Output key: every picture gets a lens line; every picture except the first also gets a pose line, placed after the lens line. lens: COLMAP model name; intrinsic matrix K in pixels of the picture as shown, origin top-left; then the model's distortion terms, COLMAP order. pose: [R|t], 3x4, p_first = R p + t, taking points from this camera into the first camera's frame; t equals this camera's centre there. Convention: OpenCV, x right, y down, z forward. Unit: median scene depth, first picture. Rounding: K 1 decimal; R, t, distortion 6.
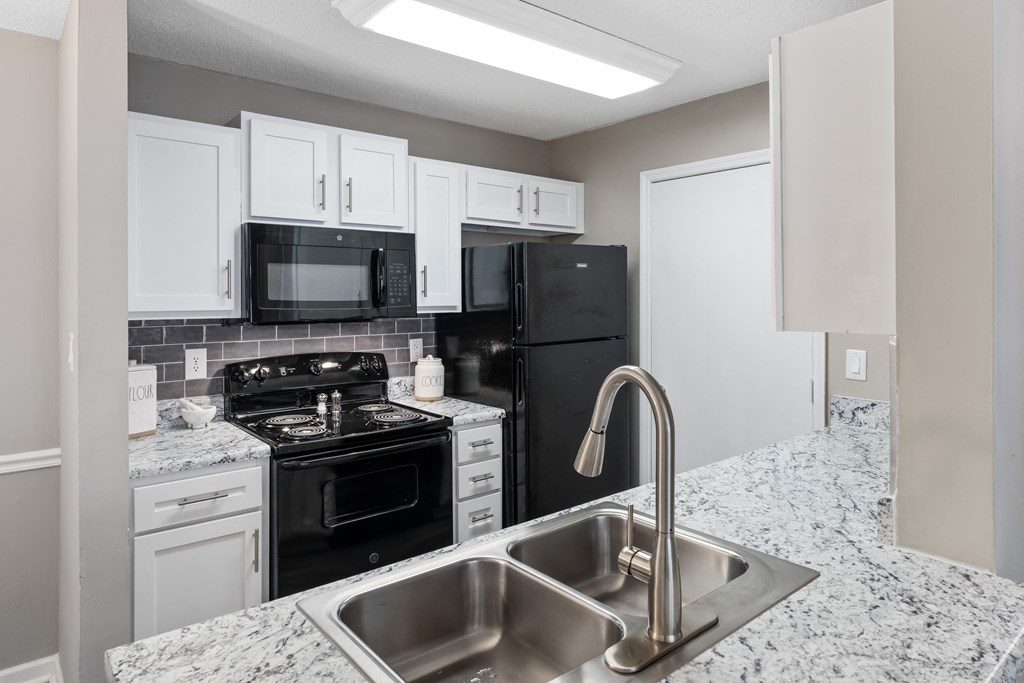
lens RADIAL K [[630.0, 0, 543.9], [0, 630.0, 299.2], [0, 0, 1]] dist [-0.006784, 0.001143]
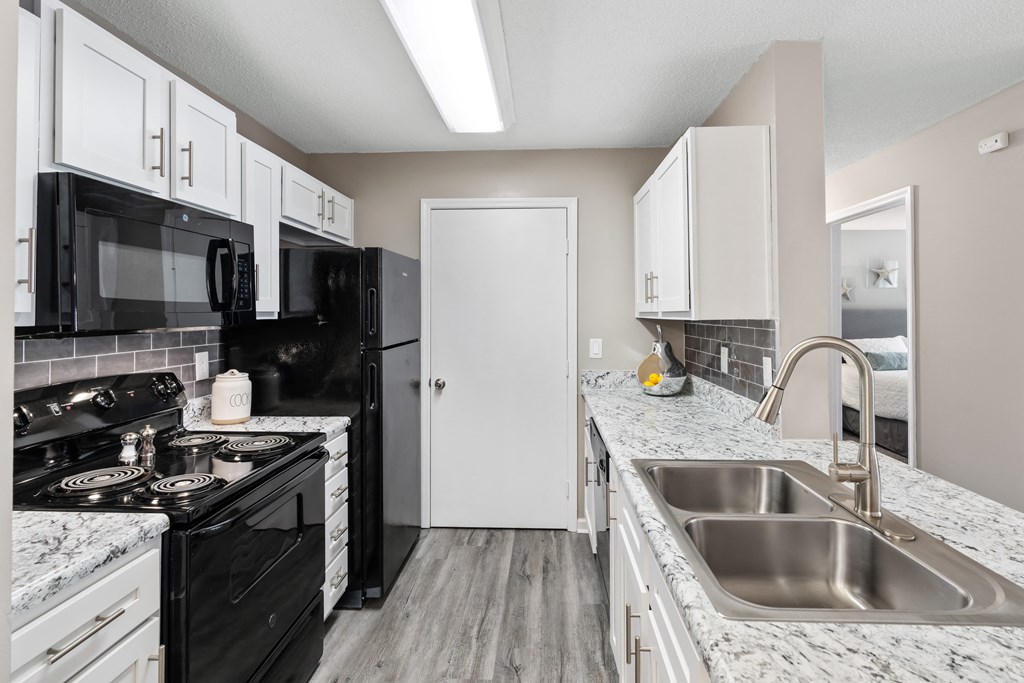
lens RADIAL K [[475.5, 0, 555.4], [0, 475.5, 307.1], [0, 0, 1]] dist [-0.007259, 0.002170]
pose [[0.682761, 0.004815, 0.730626, -0.383369], [0.008951, 0.999848, -0.014953, 0.018595], [-0.730587, 0.016749, 0.682614, 0.259278]]
